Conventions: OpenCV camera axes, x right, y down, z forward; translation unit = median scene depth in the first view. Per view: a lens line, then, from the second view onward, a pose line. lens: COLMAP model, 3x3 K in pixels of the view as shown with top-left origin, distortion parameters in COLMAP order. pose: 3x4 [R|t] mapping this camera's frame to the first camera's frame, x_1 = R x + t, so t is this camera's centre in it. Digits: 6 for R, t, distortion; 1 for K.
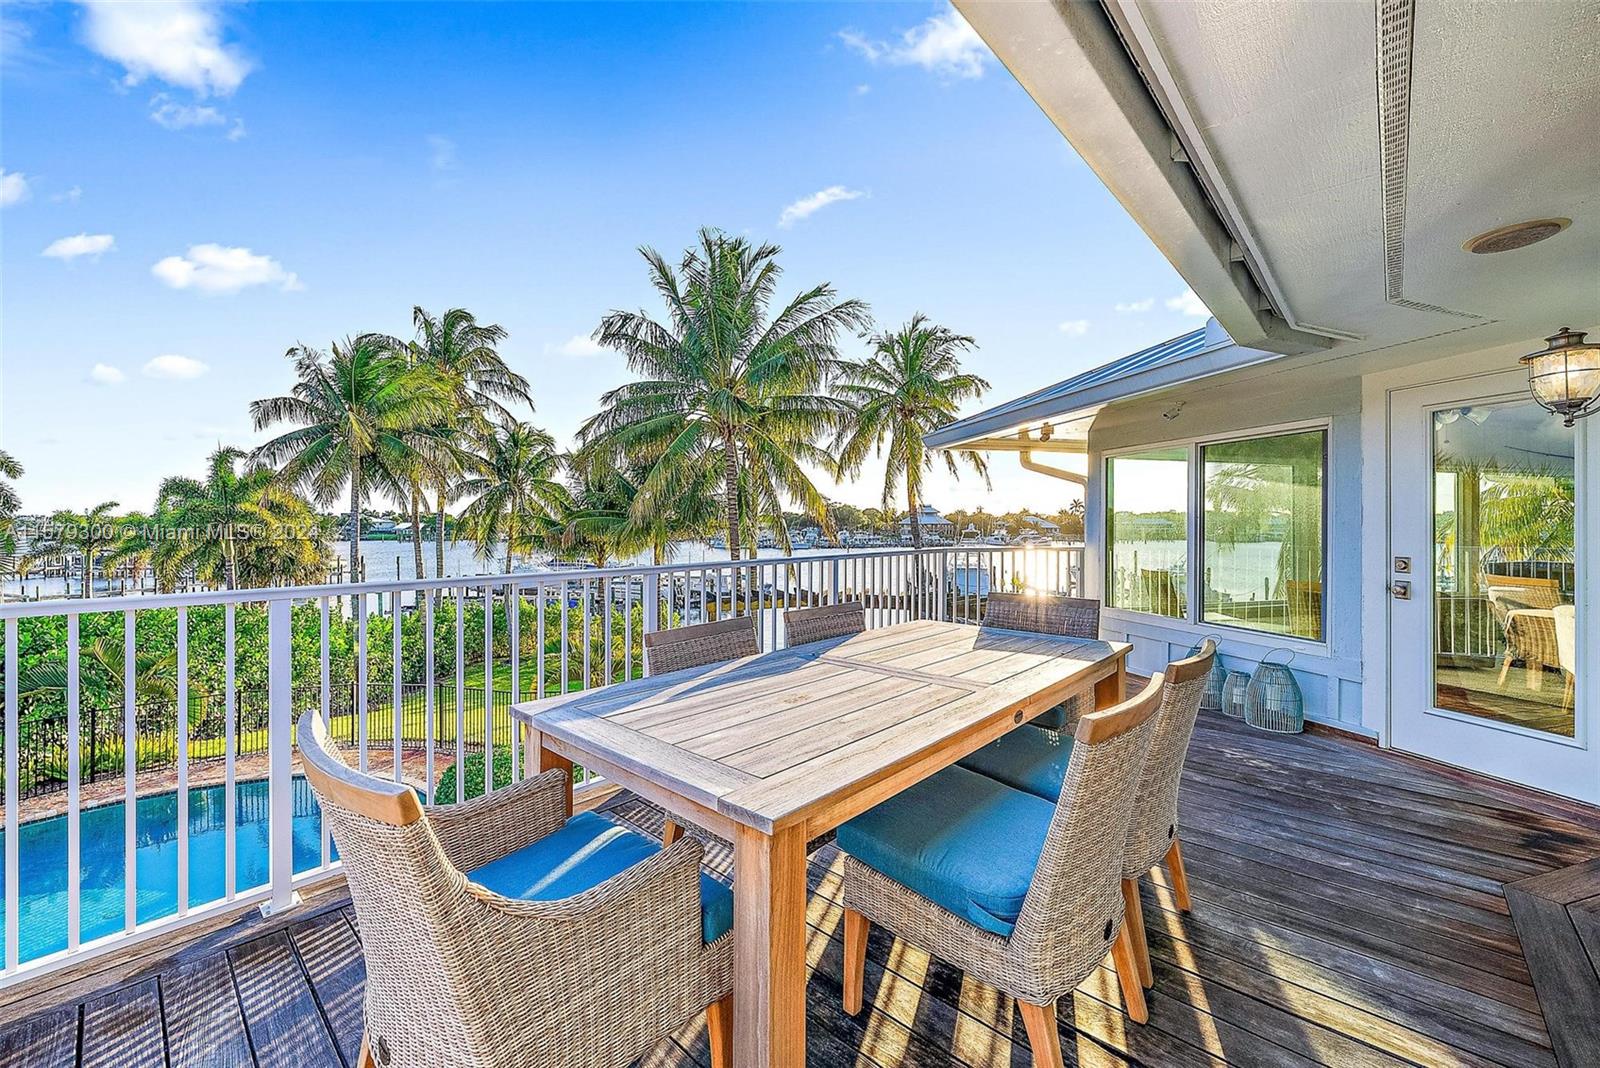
lens RADIAL K [[638.0, 0, 800.0], [0, 638.0, 534.0], [0, 0, 1]] dist [-0.000163, -0.000156]
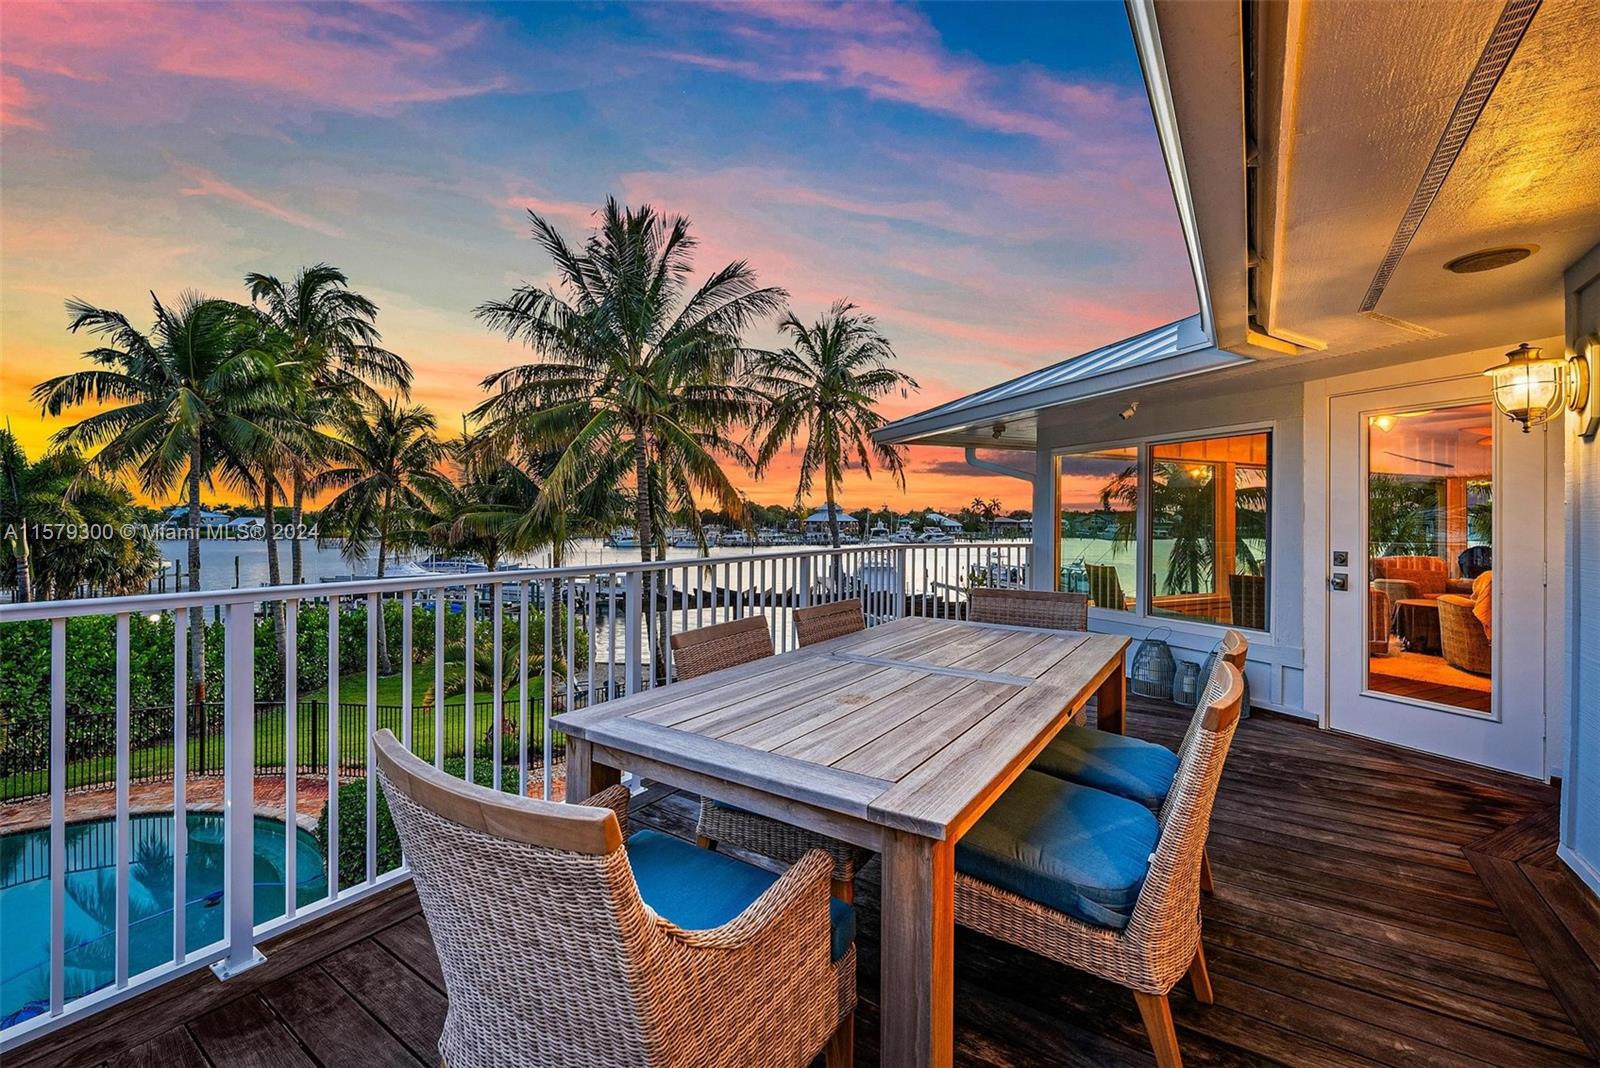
lens RADIAL K [[664.6, 0, 800.0], [0, 664.6, 534.0], [0, 0, 1]] dist [-0.000752, 0.000109]
pose [[0.990420, 0.000533, 0.138085, -0.104131], [-0.001062, 0.999992, 0.003753, 0.003639], [-0.138082, -0.003864, 0.990413, 0.014583]]
